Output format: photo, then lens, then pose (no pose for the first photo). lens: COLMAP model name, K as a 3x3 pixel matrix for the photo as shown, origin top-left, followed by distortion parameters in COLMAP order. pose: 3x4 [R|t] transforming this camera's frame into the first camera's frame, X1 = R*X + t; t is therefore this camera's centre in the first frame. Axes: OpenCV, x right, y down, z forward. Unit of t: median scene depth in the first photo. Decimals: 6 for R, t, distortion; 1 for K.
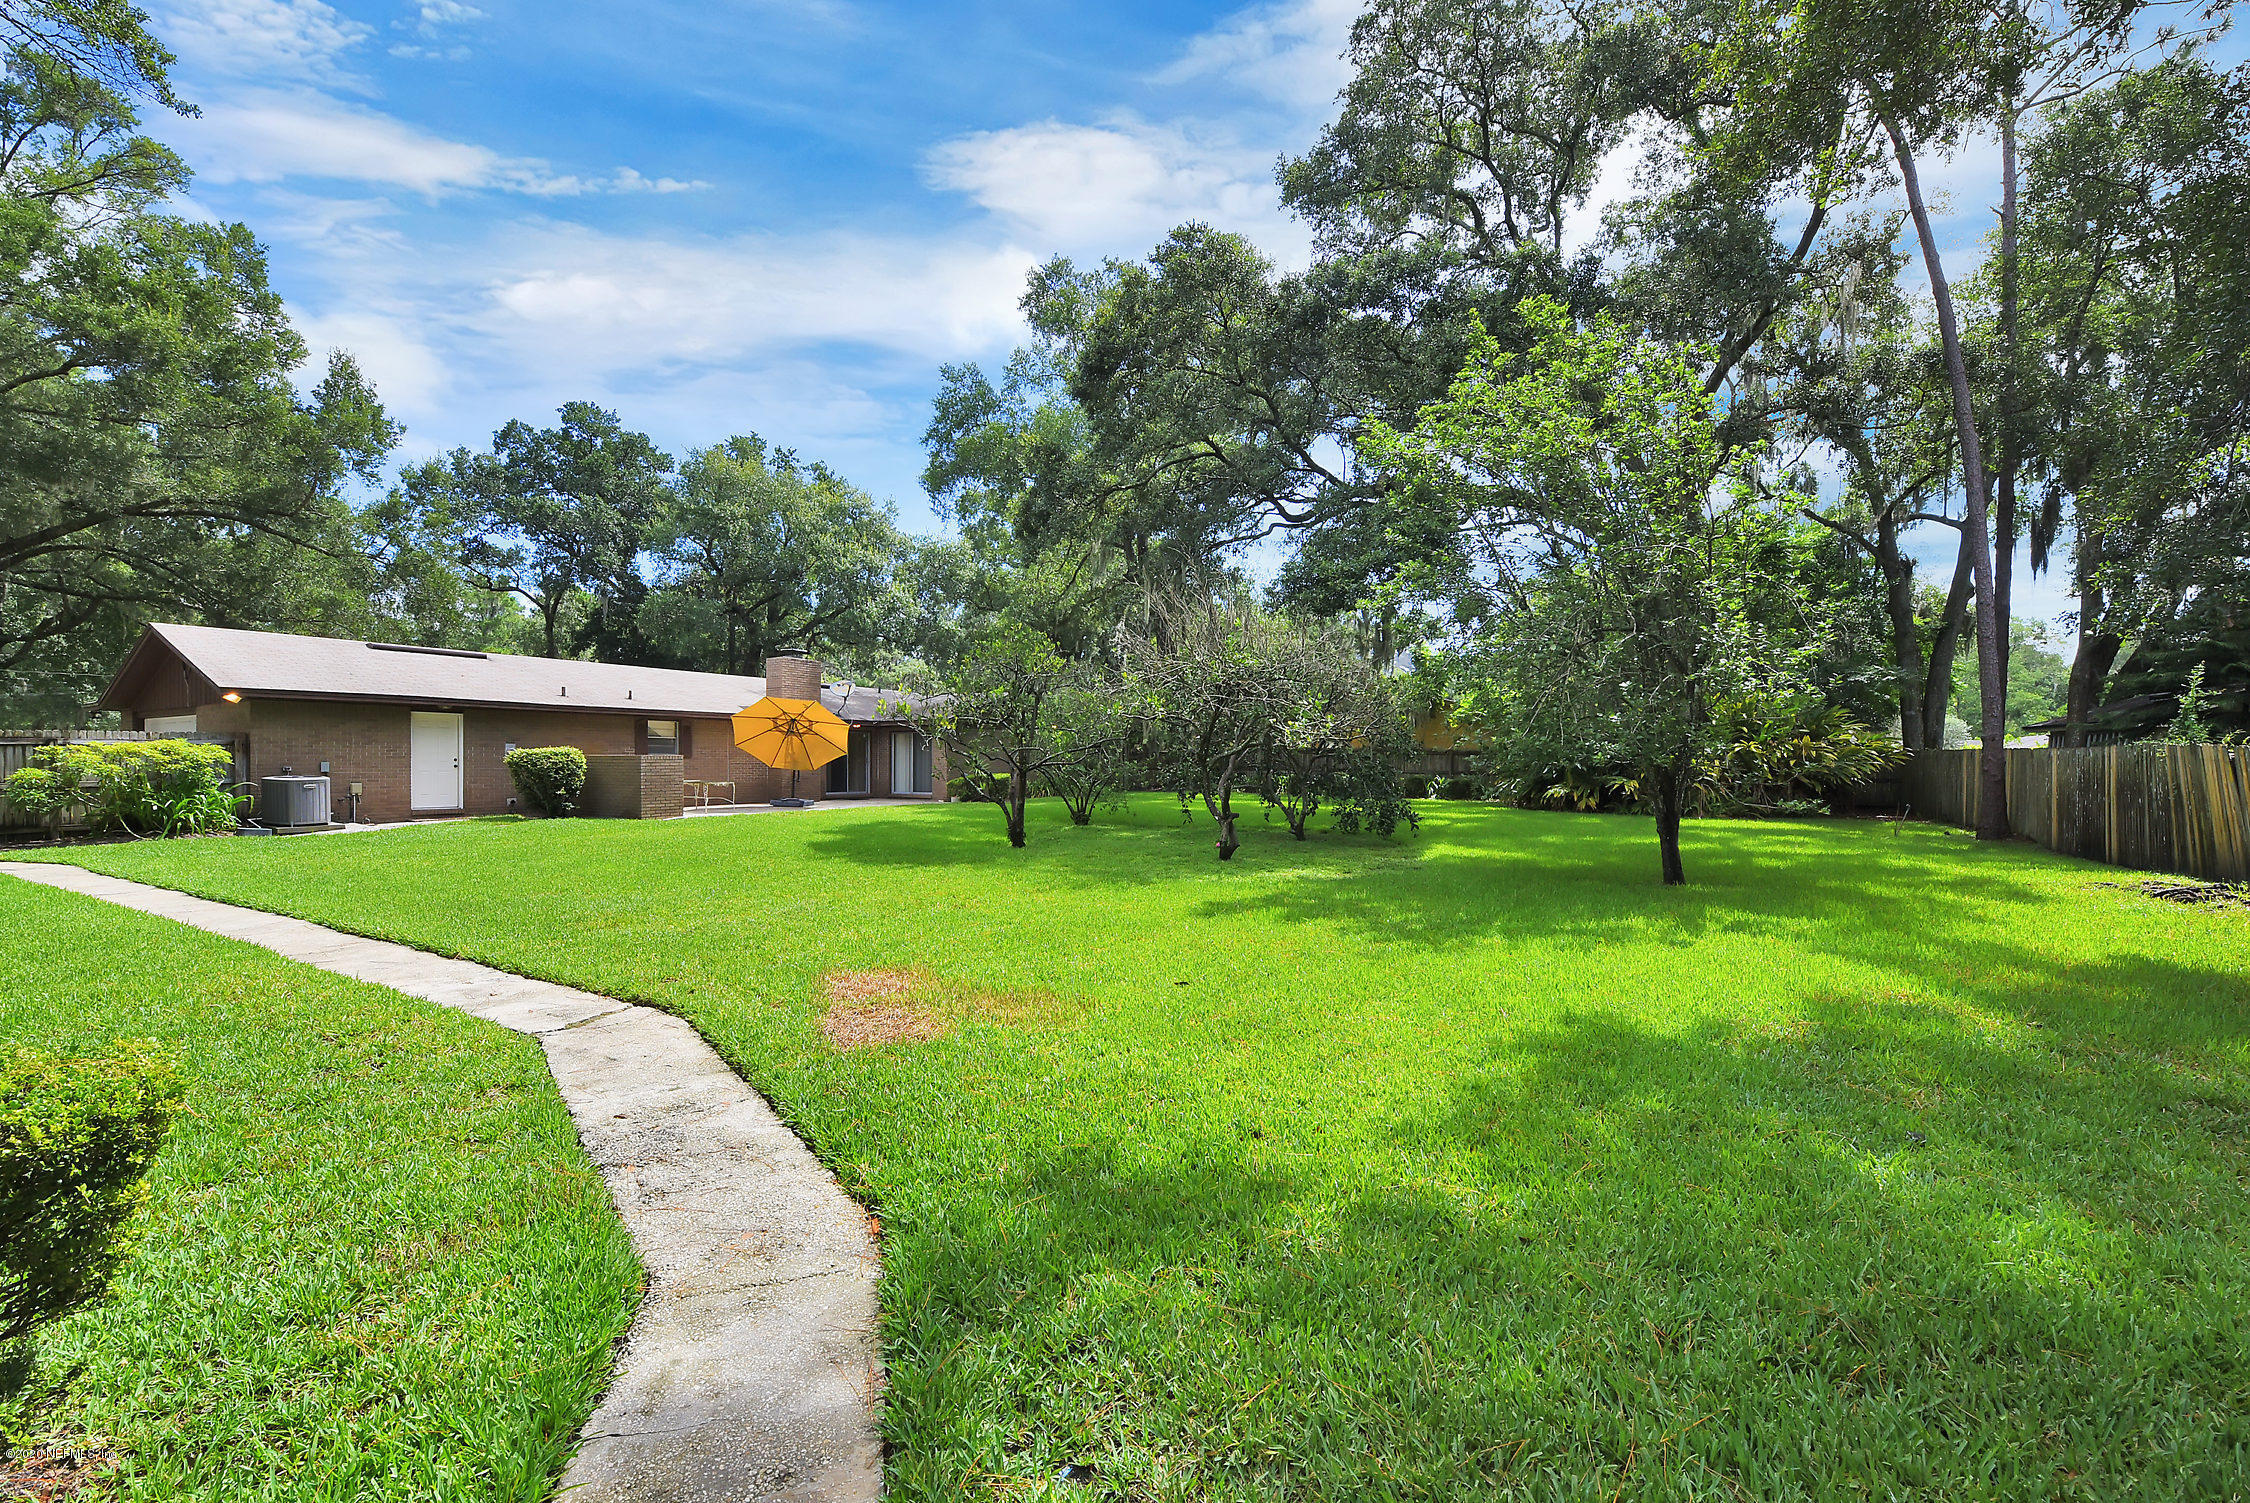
lens RADIAL K [[926.7, 0, 1125.0], [0, 926.7, 751.5], [0, 0, 1]] dist [-0.000382, -0.007026]
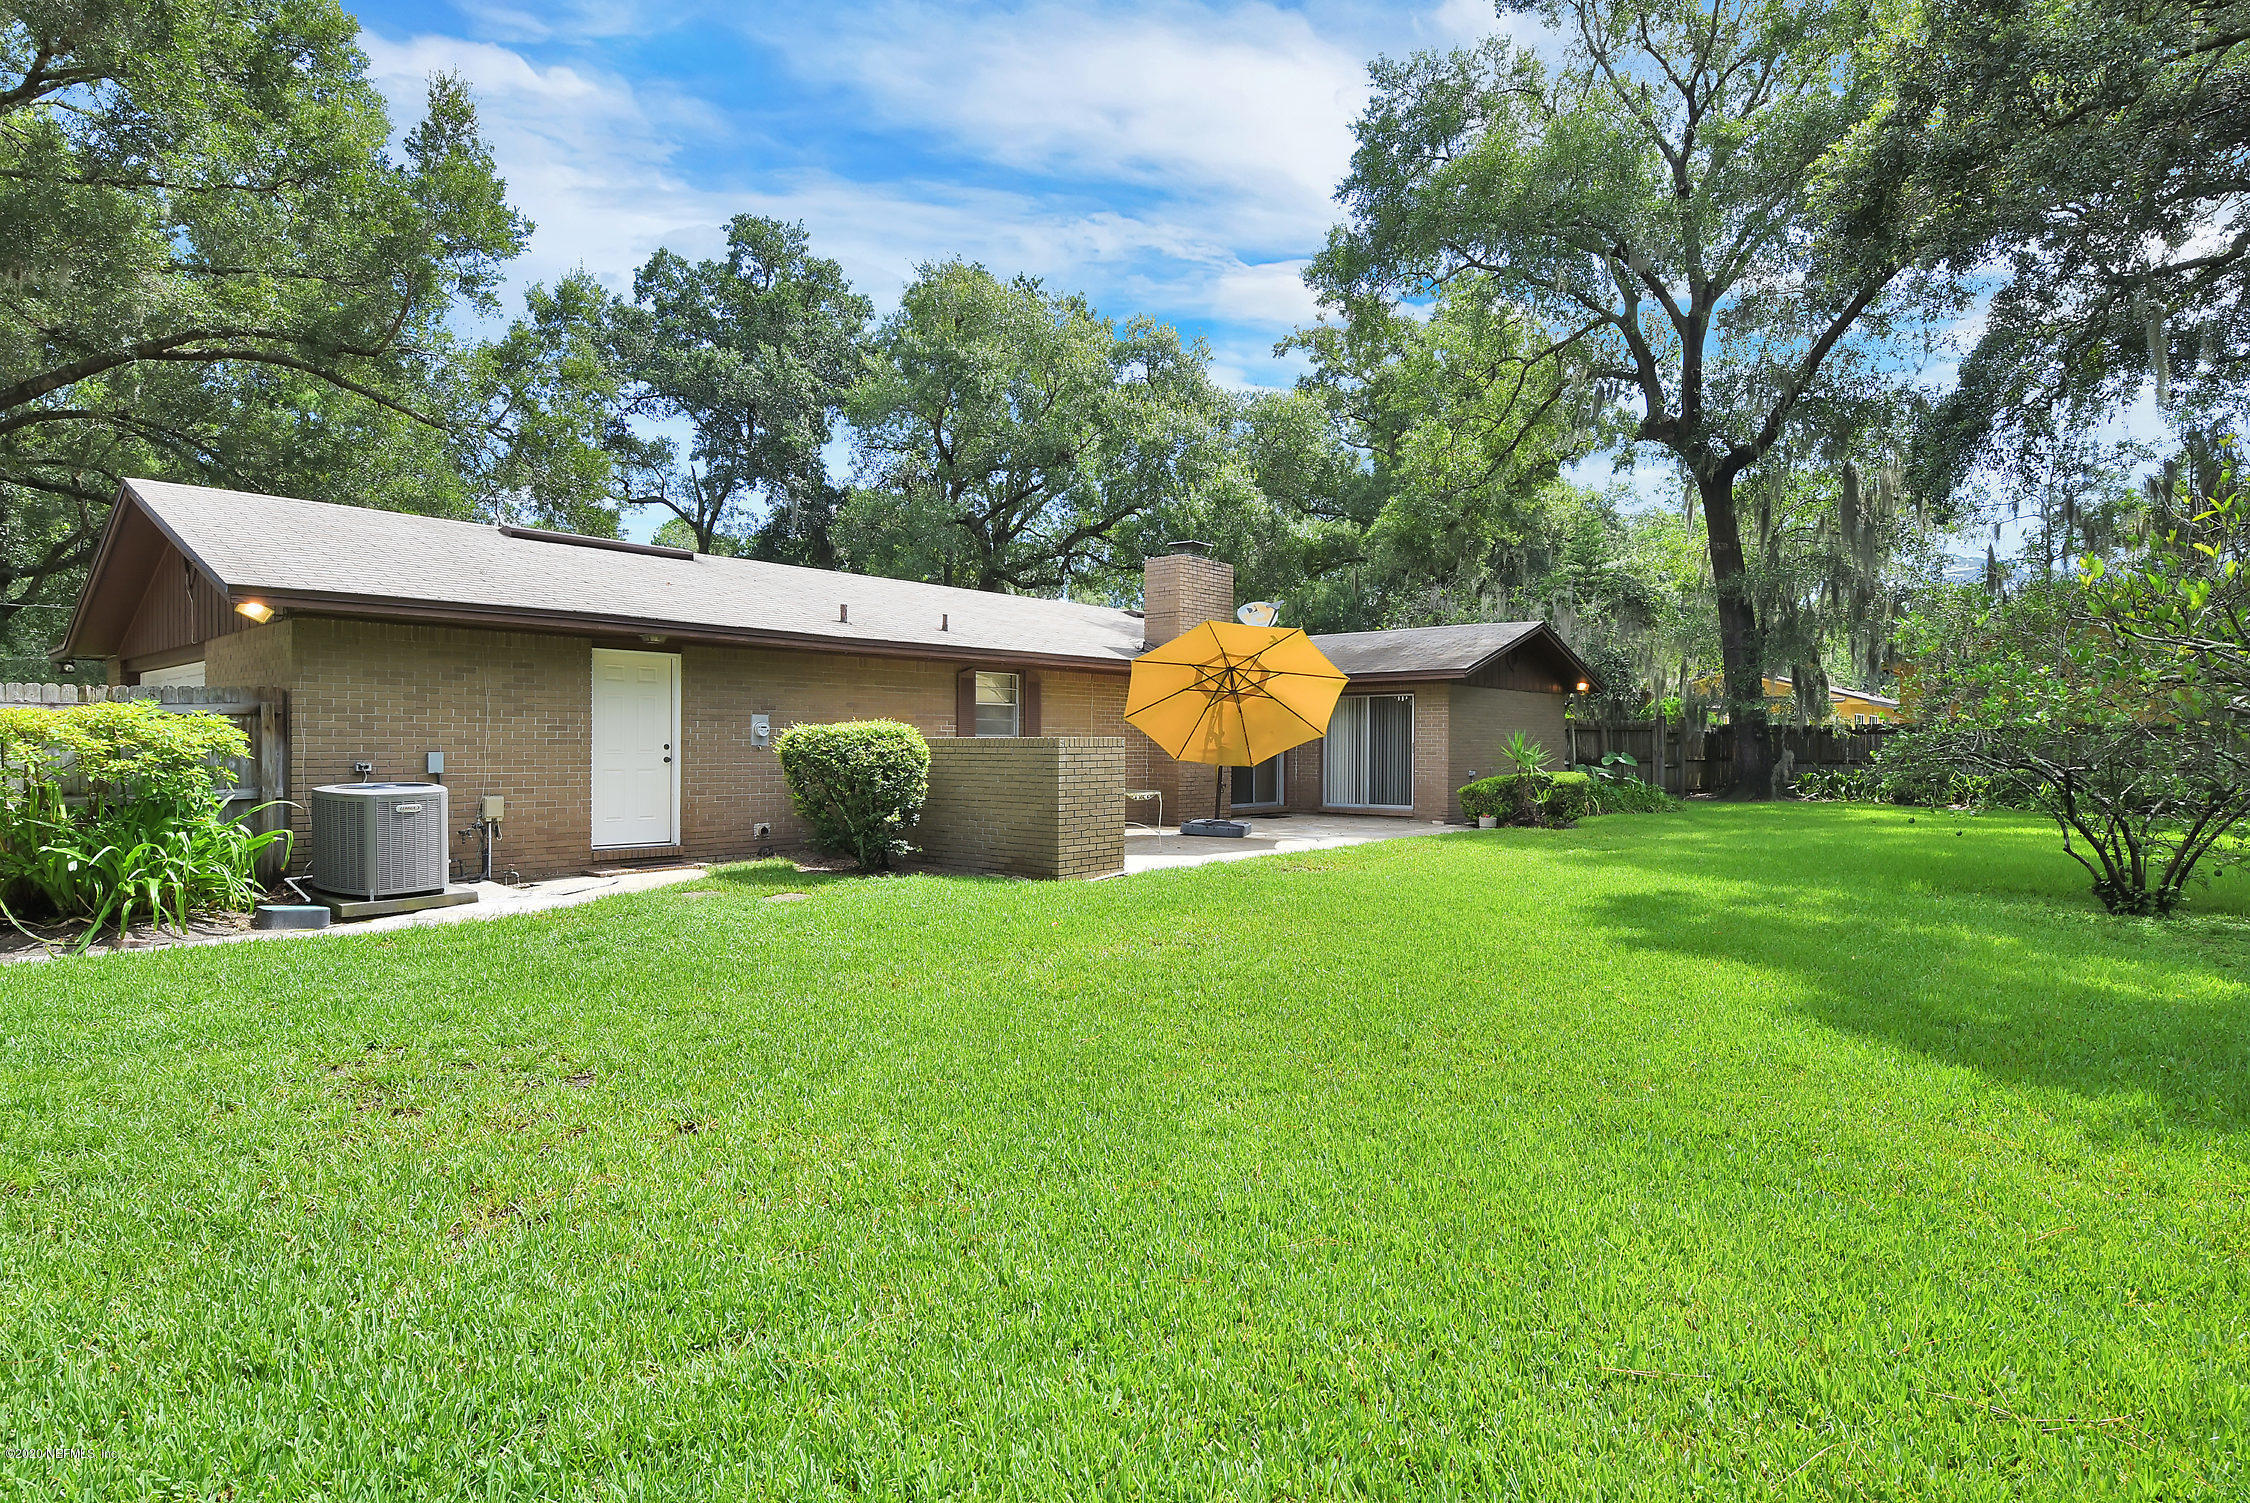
lens RADIAL K [[1221.5, 0, 1135.0], [0, 1221.5, 728.4], [0, 0, 1]] dist [-0.002550, -0.000666]
pose [[0.983870, -0.002596, -0.178868, -0.304005], [0.001960, 0.999991, -0.003731, 0.001635], [0.178876, 0.003320, 0.983866, 0.339011]]
